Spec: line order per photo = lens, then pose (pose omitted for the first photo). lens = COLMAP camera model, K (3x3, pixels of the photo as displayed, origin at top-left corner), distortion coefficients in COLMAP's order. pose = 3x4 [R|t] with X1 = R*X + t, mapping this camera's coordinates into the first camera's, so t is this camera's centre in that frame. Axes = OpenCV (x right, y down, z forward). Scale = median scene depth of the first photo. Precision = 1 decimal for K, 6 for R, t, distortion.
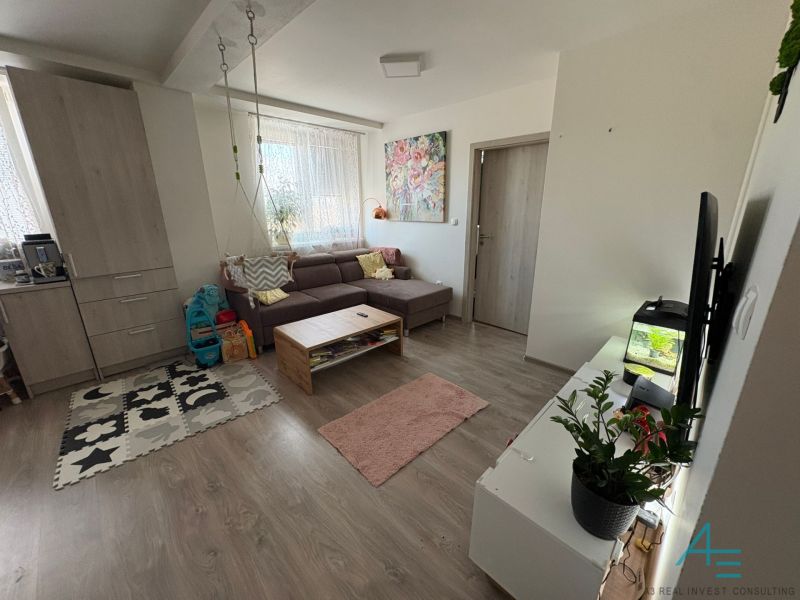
lens RADIAL K [[320.1, 0, 399.8], [0, 320.1, 296.9], [0, 0, 1]] dist [0.000780, -0.000051]
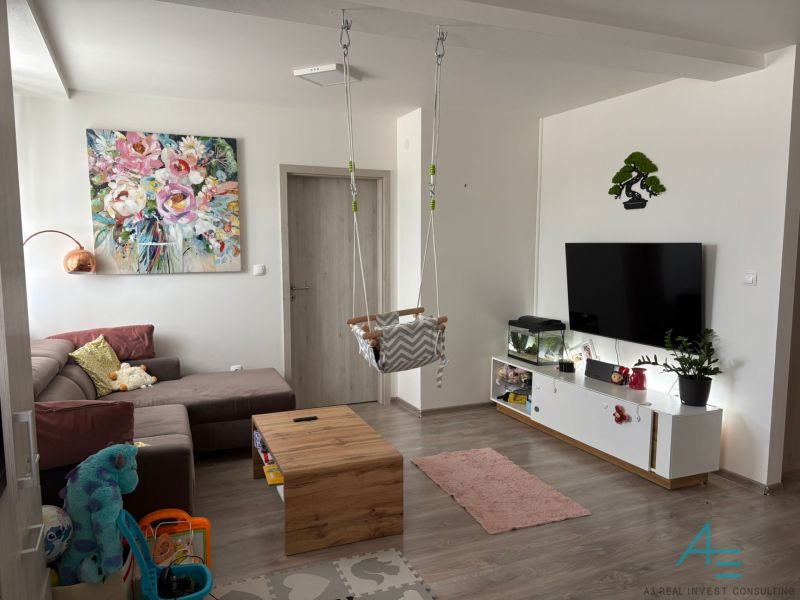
lens RADIAL K [[603.5, 0, 400.0], [0, 603.5, 300.0], [0, 0, 1]] dist [0.026607, -0.000552]
pose [[0.353656, -0.084687, 0.931534, -1.265681], [0.254559, 0.967018, -0.008730, -0.123958], [-0.900071, 0.240218, 0.363549, 0.413770]]
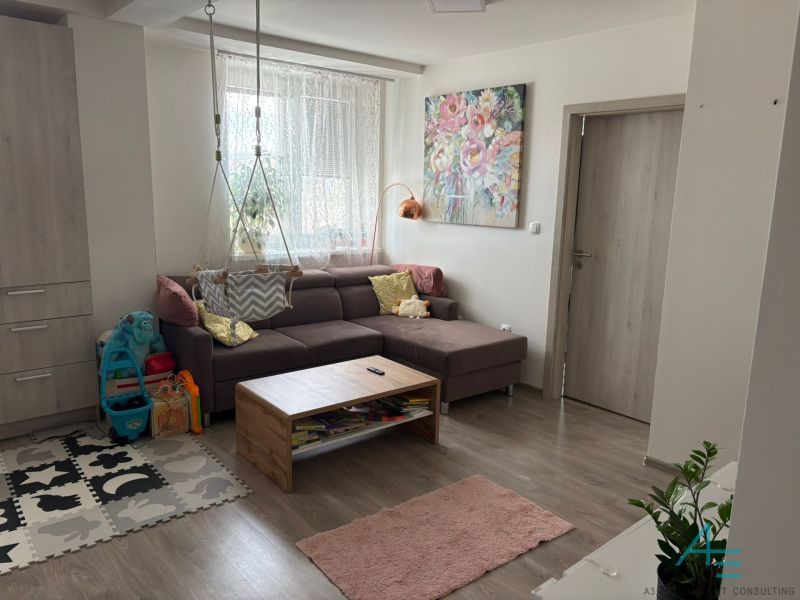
lens RADIAL K [[601.0, 0, 400.0], [0, 601.0, 300.0], [0, 0, 1]] dist [0.062381, -0.000314]
pose [[0.997175, 0.047101, -0.058513, -0.013844], [-0.052298, 0.994502, -0.090726, 0.024710], [0.053918, 0.093530, 0.994155, -0.191148]]
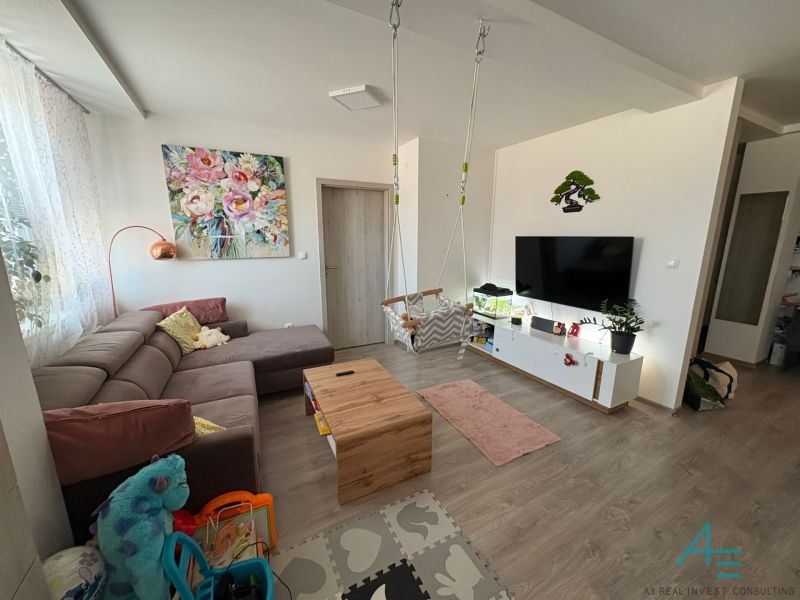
lens RADIAL K [[320.1, 0, 399.8], [0, 320.1, 296.9], [0, 0, 1]] dist [0.000780, -0.000051]
pose [[0.284441, -0.175700, 0.942456, -0.906484], [0.259704, 0.960427, 0.100670, -0.196183], [-0.922847, 0.216124, 0.318815, 0.661525]]
